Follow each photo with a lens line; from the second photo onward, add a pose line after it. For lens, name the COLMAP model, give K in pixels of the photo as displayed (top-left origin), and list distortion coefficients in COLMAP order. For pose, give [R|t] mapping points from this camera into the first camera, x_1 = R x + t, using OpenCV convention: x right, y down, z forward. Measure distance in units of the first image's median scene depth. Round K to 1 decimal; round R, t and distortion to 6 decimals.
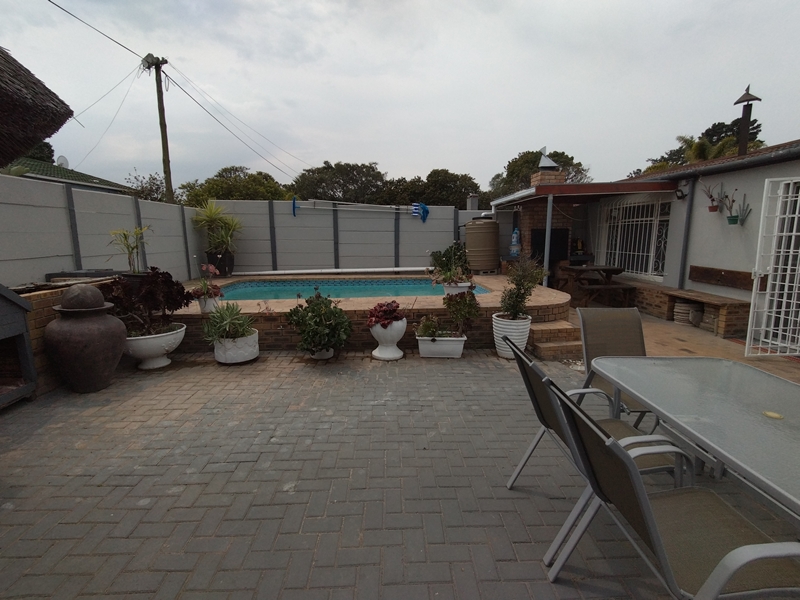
lens RADIAL K [[394.3, 0, 402.1], [0, 394.3, 299.4], [0, 0, 1]] dist [0.048257, -0.028665]
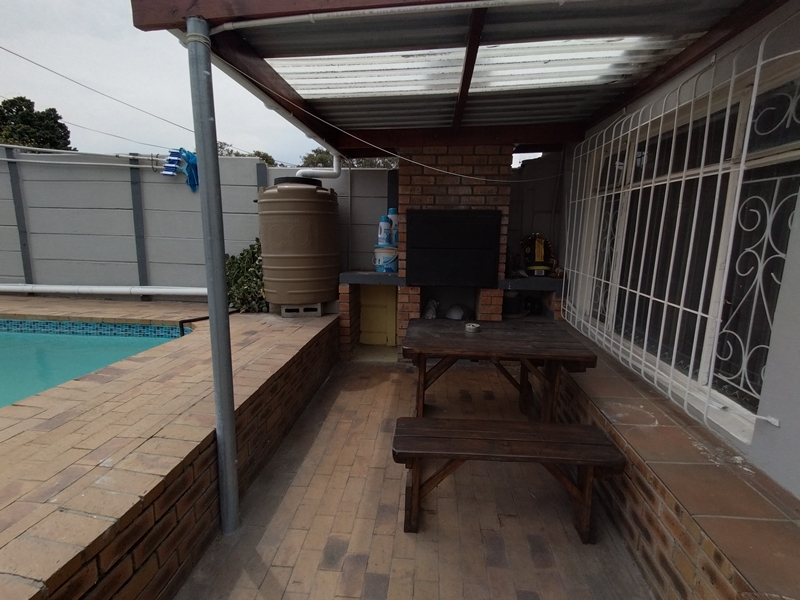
lens RADIAL K [[394.3, 0, 407.4], [0, 394.3, 292.0], [0, 0, 1]] dist [0.048257, -0.028665]
pose [[0.991578, 0.041893, -0.122547, 0.367211], [-0.041520, 0.999122, 0.005596, -0.091524], [0.122674, -0.000461, 0.992447, 0.572285]]
